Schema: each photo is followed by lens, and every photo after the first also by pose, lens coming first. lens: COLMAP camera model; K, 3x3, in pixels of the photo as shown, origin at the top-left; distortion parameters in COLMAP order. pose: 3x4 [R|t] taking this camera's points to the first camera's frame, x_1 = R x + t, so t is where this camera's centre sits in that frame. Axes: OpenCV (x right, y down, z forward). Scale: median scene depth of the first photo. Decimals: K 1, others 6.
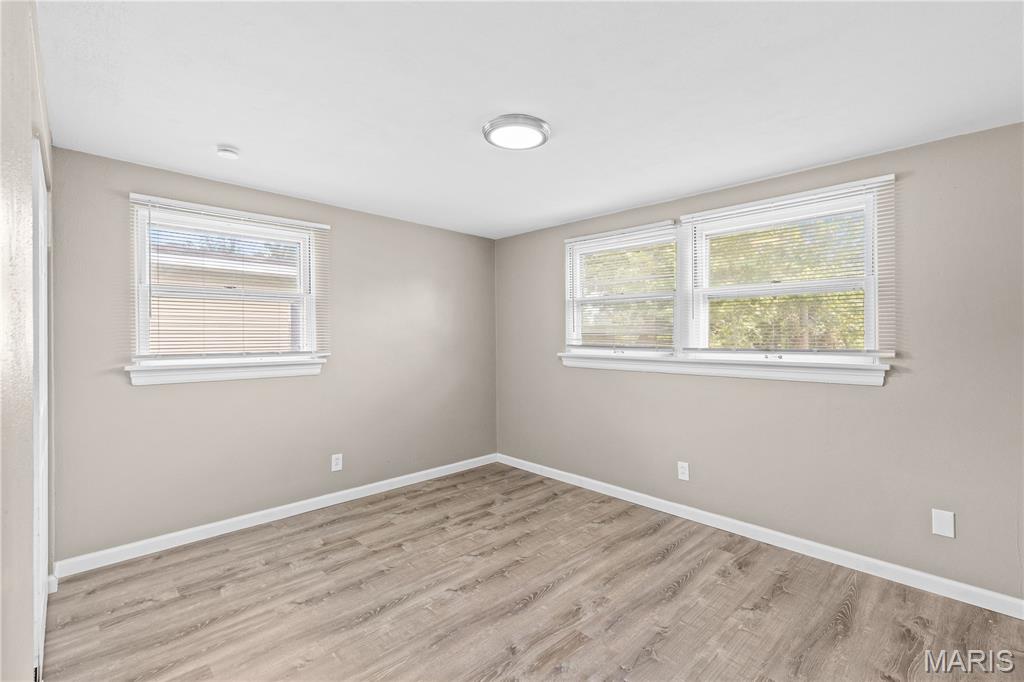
lens RADIAL K [[467.0, 0, 516.6], [0, 467.0, 334.9], [0, 0, 1]] dist [0.013638, -0.000014]
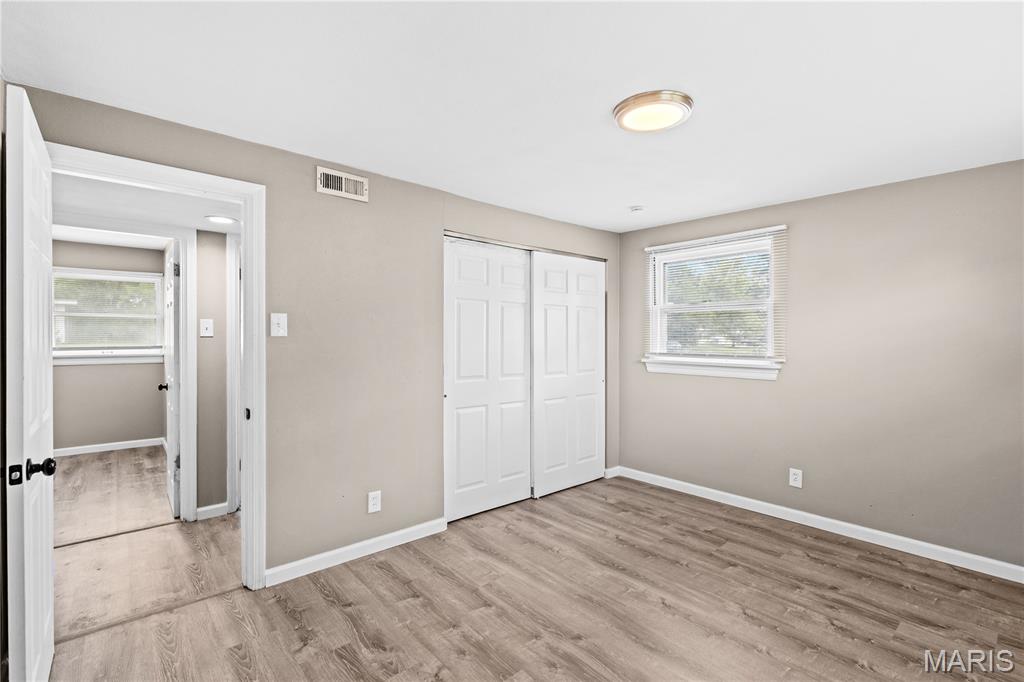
lens RADIAL K [[467.0, 0, 516.6], [0, 467.0, 342.1], [0, 0, 1]] dist [0.013638, -0.000014]
pose [[-0.055482, 0.008787, -0.998421, 0.690003], [-0.002844, 0.999956, 0.008959, -0.002876], [0.998456, 0.003336, -0.055455, 0.604621]]
